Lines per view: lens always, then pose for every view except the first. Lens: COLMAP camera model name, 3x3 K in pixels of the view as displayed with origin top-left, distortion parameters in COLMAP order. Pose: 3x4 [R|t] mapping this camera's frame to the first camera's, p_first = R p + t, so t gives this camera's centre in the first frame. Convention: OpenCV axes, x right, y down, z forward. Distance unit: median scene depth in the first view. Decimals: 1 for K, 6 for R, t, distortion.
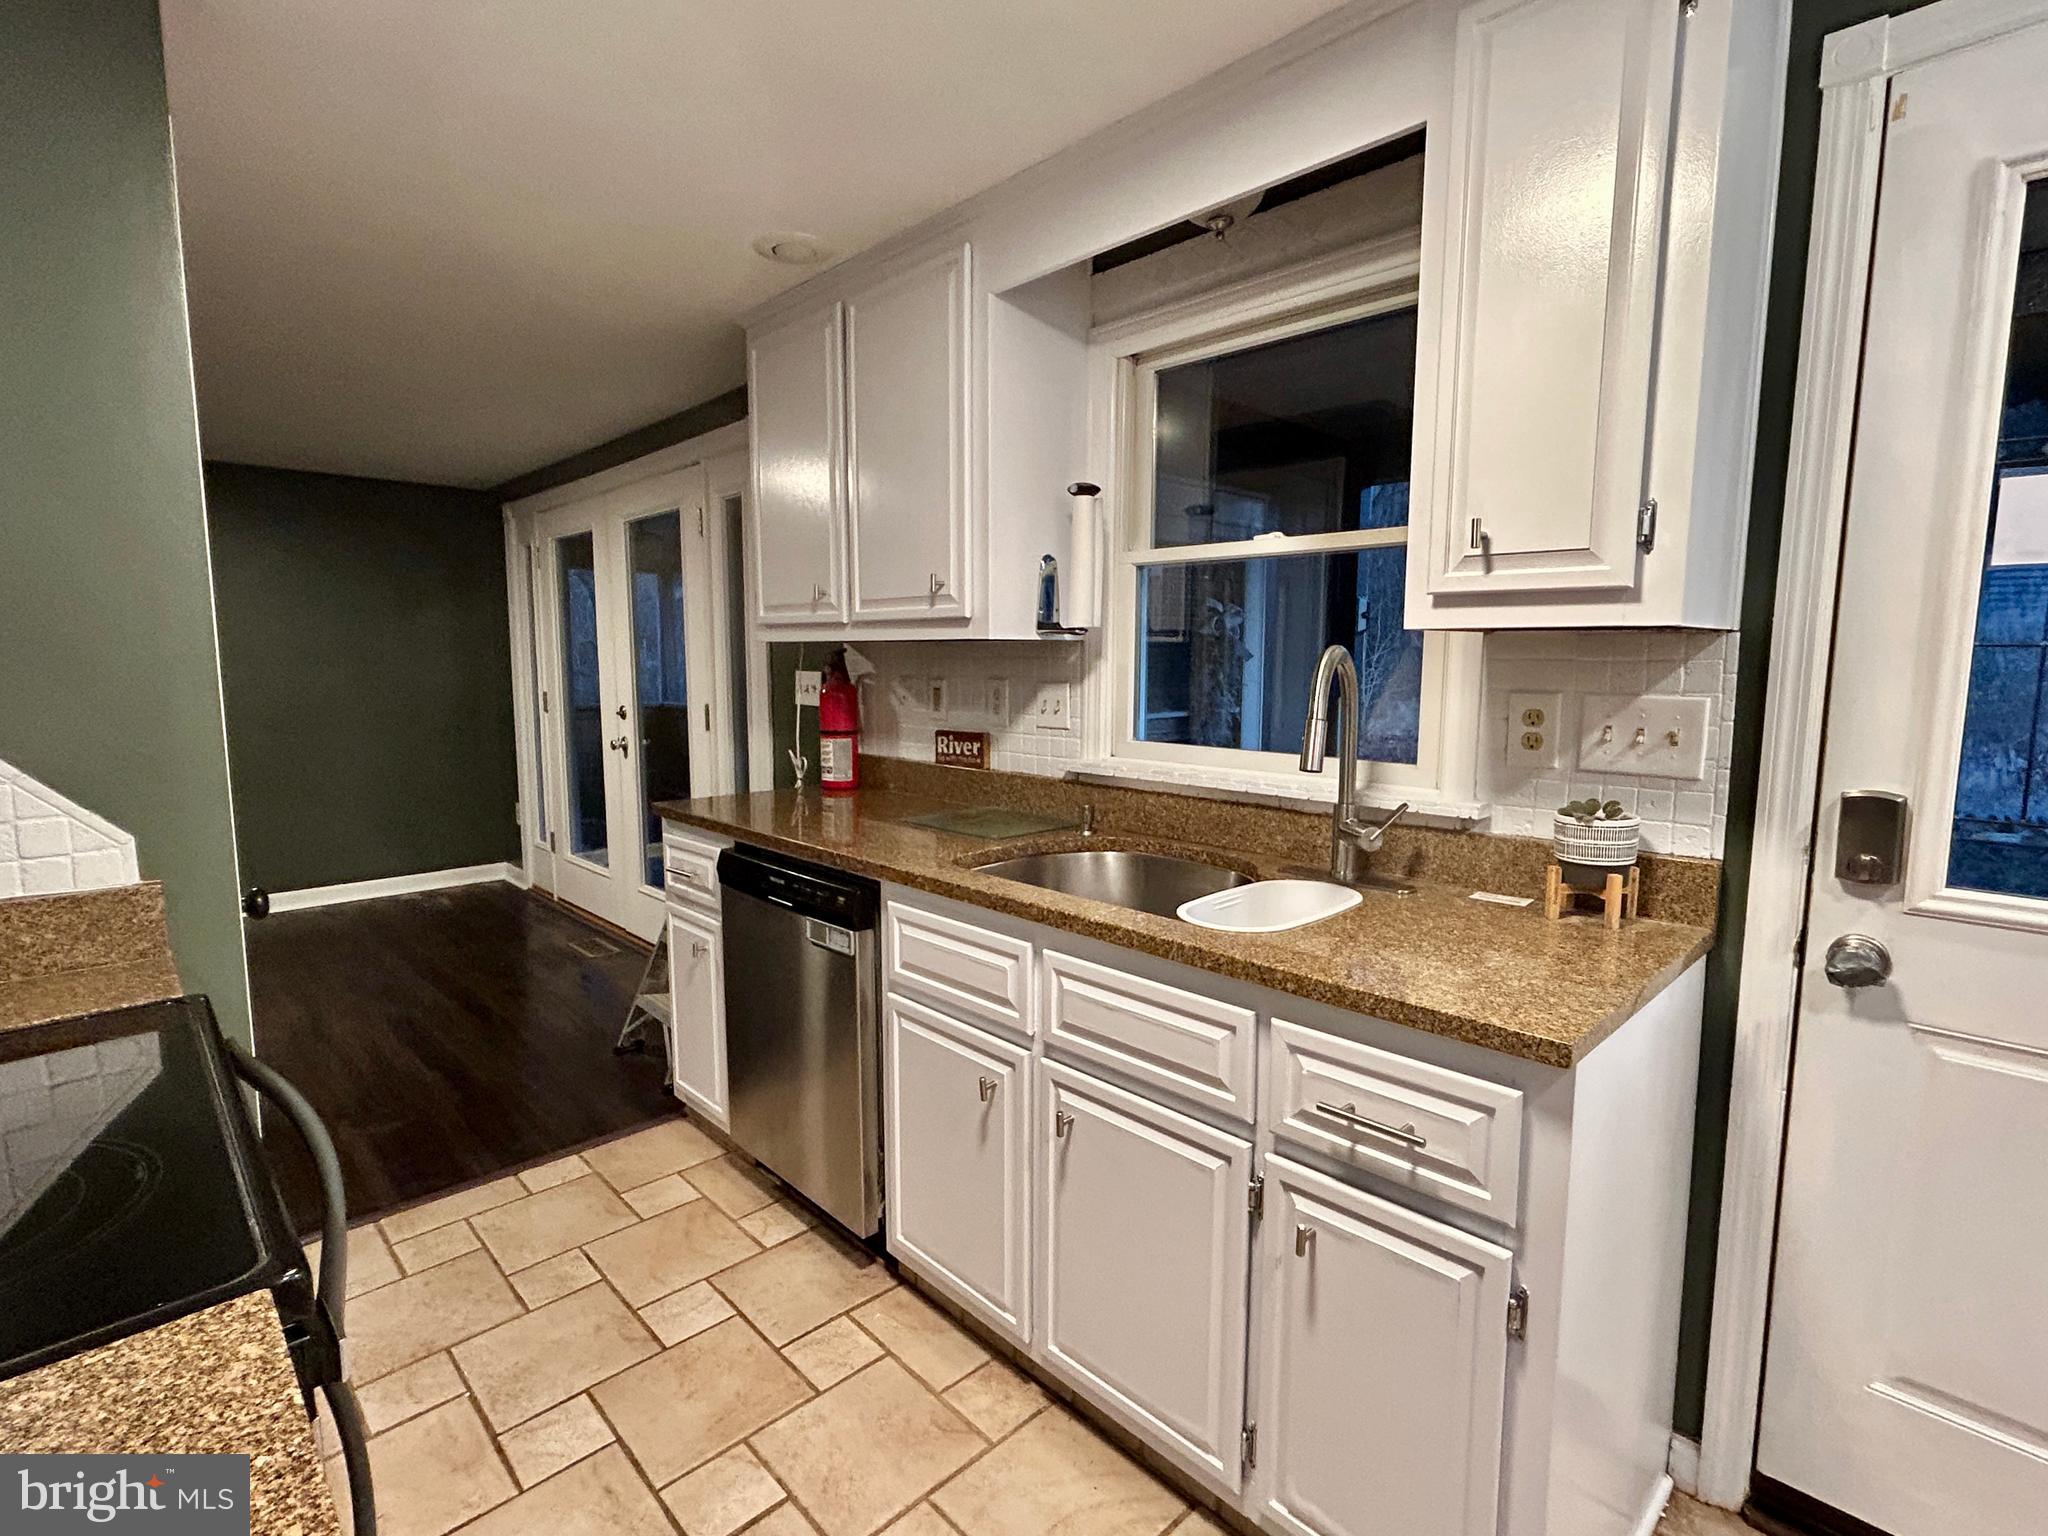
lens RADIAL K [[979.0, 0, 1024.0], [0, 979.0, 768.0], [0, 0, 1]] dist [-0.000278, 0.000266]
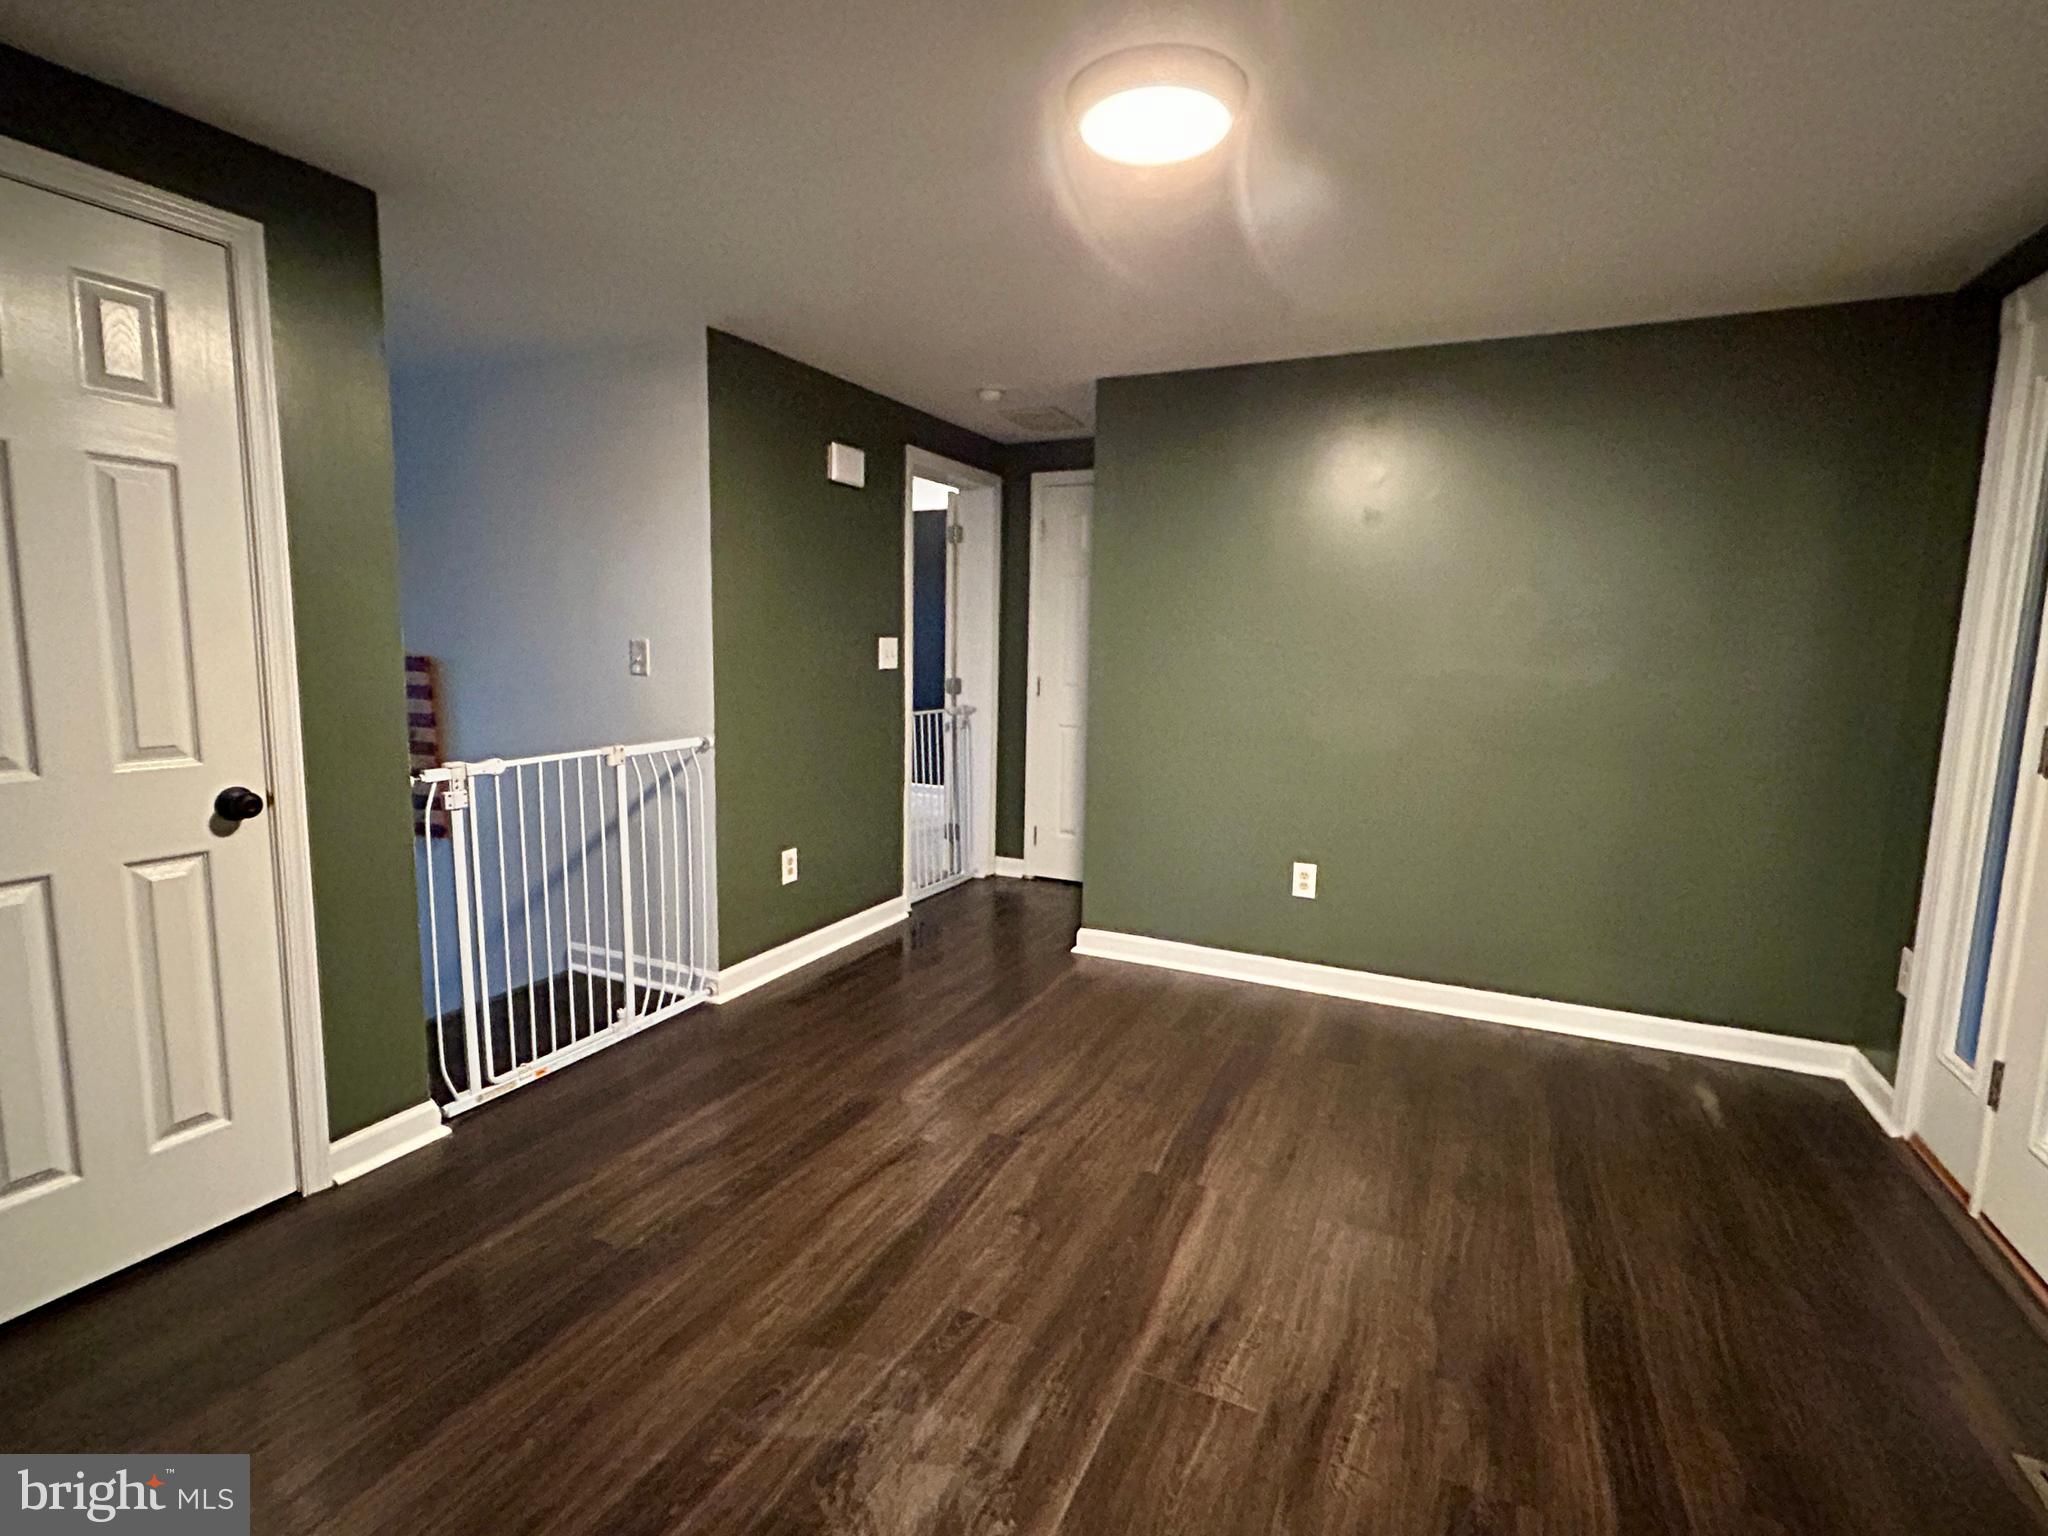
lens RADIAL K [[984.4, 0, 1022.2], [0, 984.4, 763.3], [0, 0, 1]] dist [0.004364, 0.000491]
pose [[0.350556, 0.123134, -0.928412, -0.626224], [-0.127926, 0.988323, 0.082777, -0.105627], [0.927763, 0.089750, 0.362215, 1.116296]]
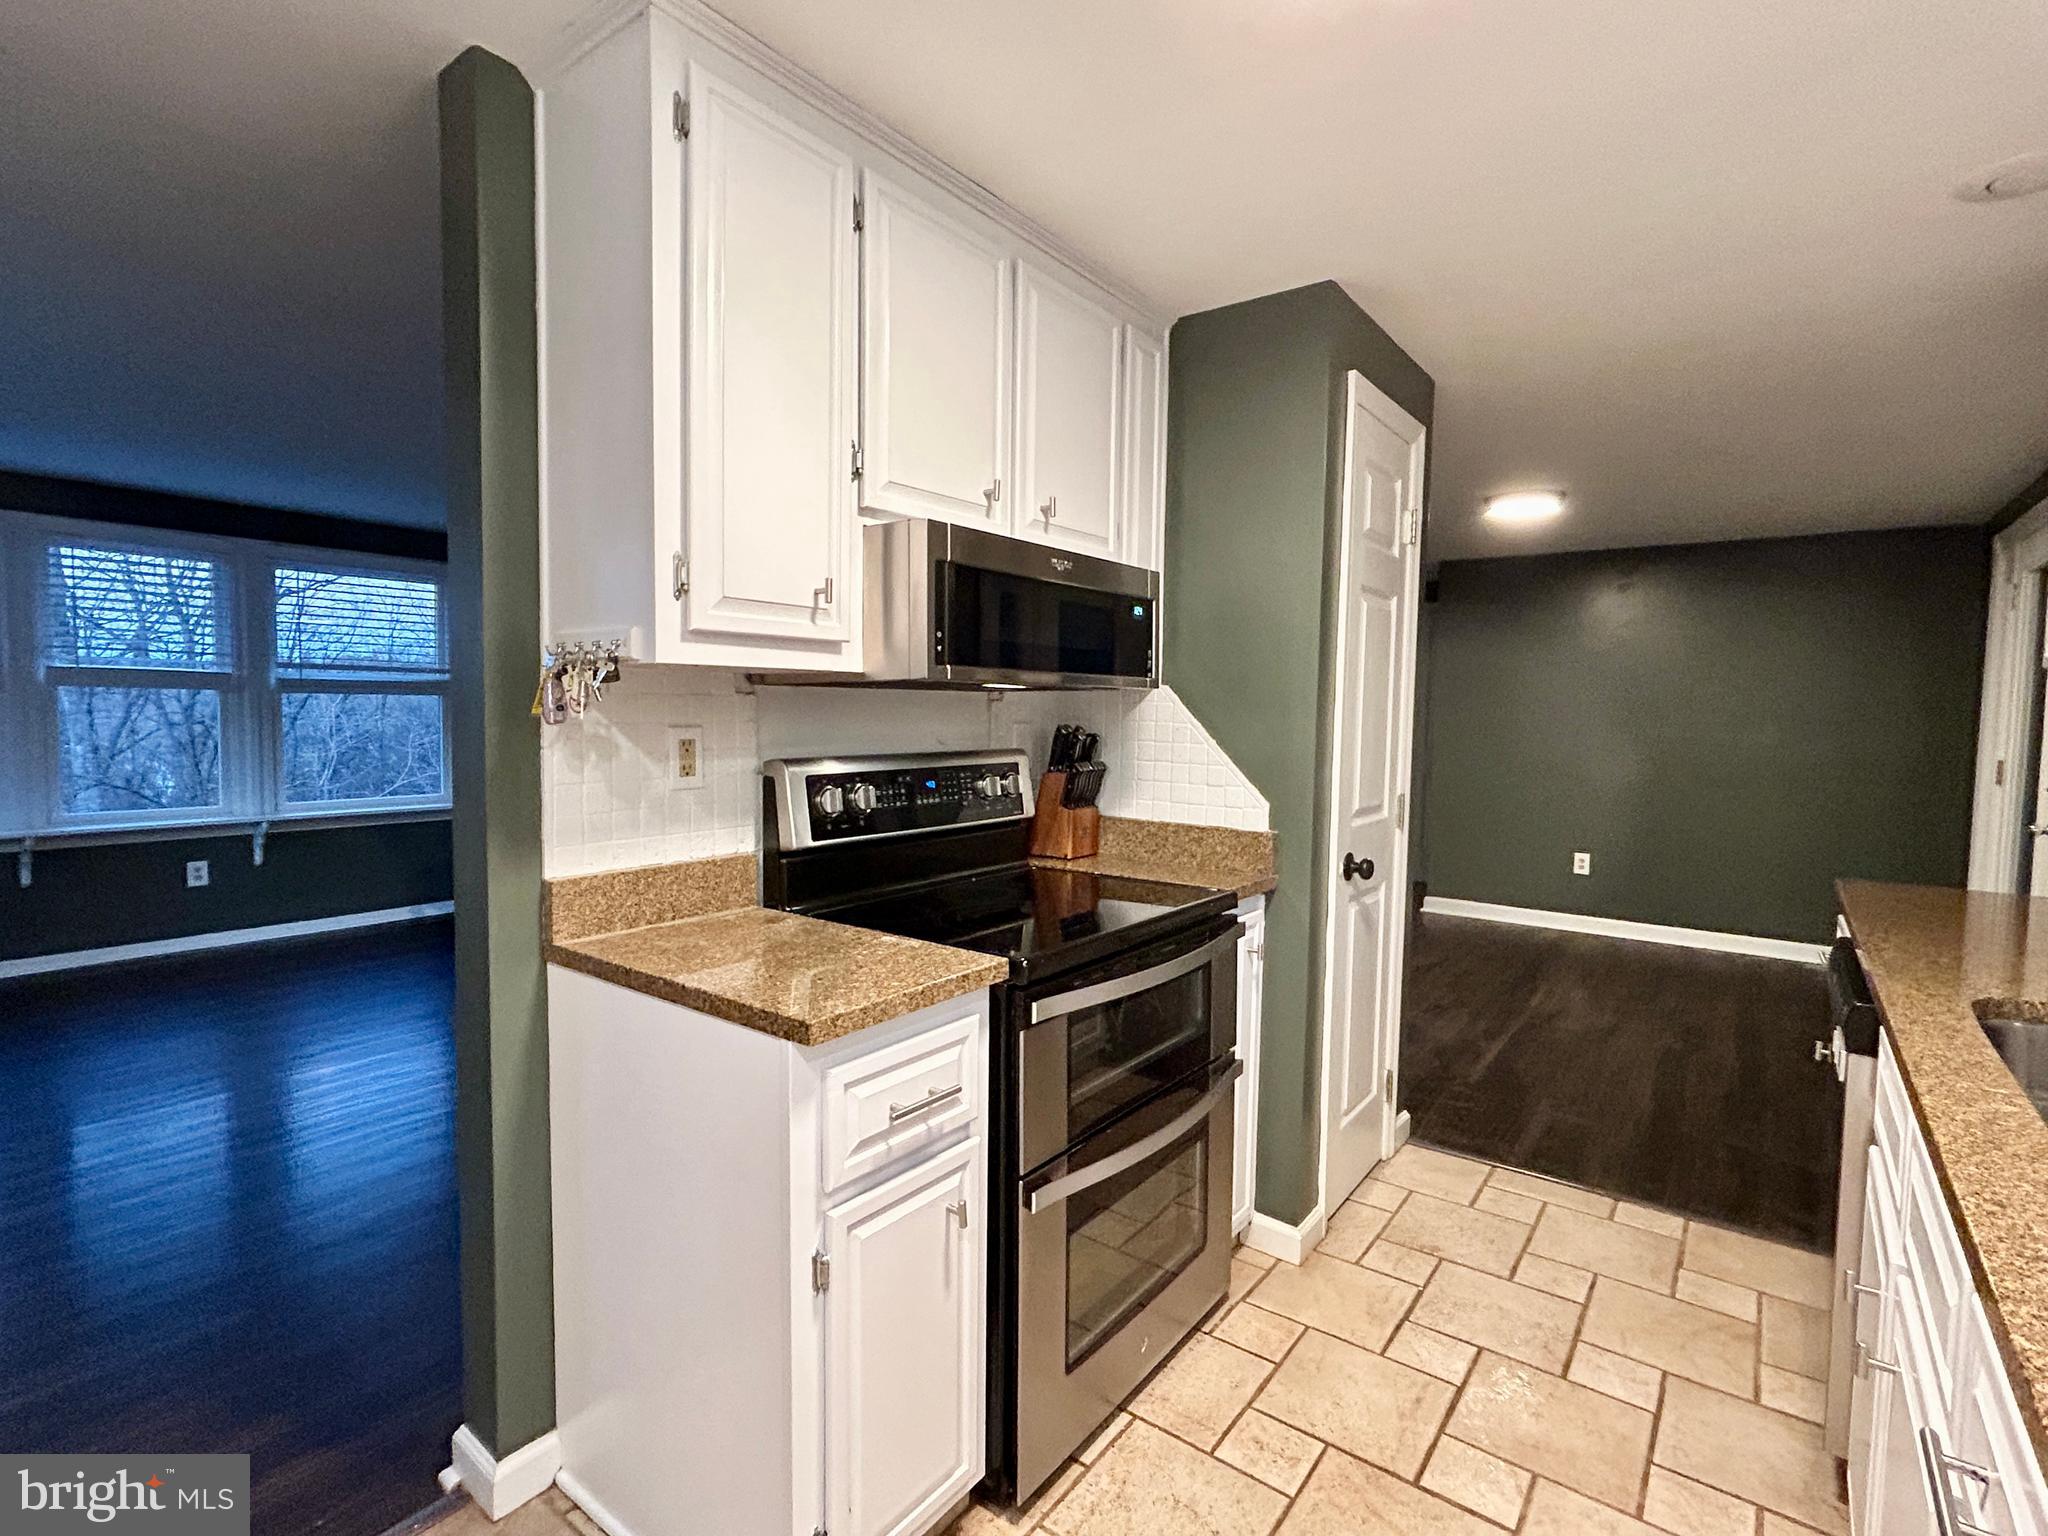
lens RADIAL K [[984.4, 0, 1022.2], [0, 984.4, 763.3], [0, 0, 1]] dist [0.004364, 0.000491]
pose [[0.151059, 0.056596, -0.986903, 0.476419], [-0.127514, 0.991134, 0.037321, -0.006431], [0.980266, 0.120206, 0.156937, 0.187837]]
